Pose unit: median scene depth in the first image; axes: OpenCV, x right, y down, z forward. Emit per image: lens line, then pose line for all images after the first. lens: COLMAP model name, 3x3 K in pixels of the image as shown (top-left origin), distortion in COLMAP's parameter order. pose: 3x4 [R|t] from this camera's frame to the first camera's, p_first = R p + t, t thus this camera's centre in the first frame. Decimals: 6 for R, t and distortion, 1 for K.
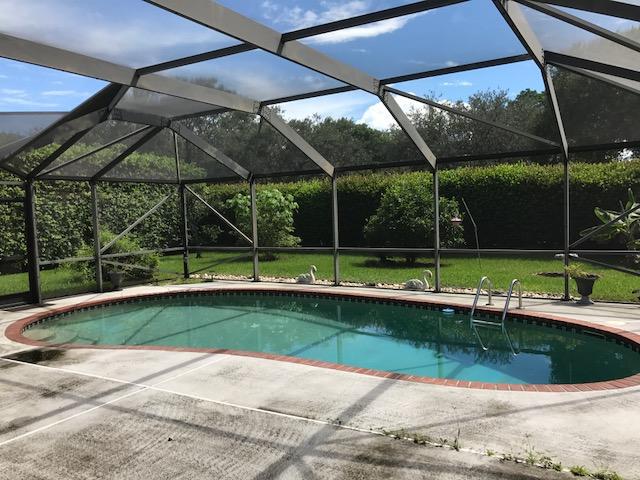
lens RADIAL K [[519.3, 0, 320.0], [0, 519.3, 240.0], [0, 0, 1]] dist [-0.001011, -0.003364]
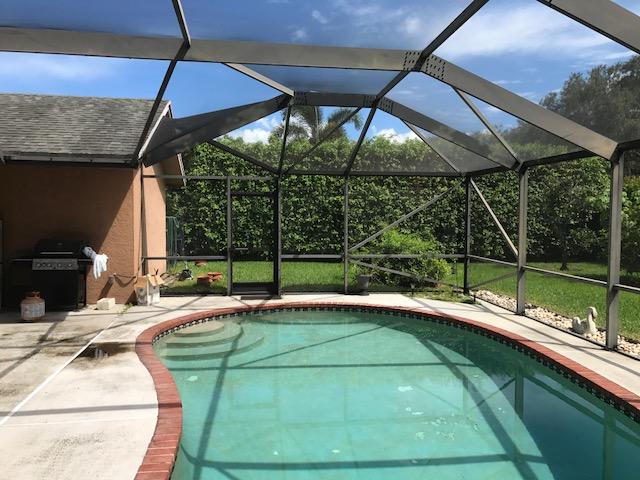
lens RADIAL K [[514.0, 0, 323.9], [0, 514.0, 238.9], [0, 0, 1]] dist [0.027015, -0.006082]
pose [[0.633027, 0.076656, -0.770325, 0.197553], [-0.070916, 0.996643, 0.040901, -0.025601], [0.770874, 0.028737, 0.636339, 0.287153]]
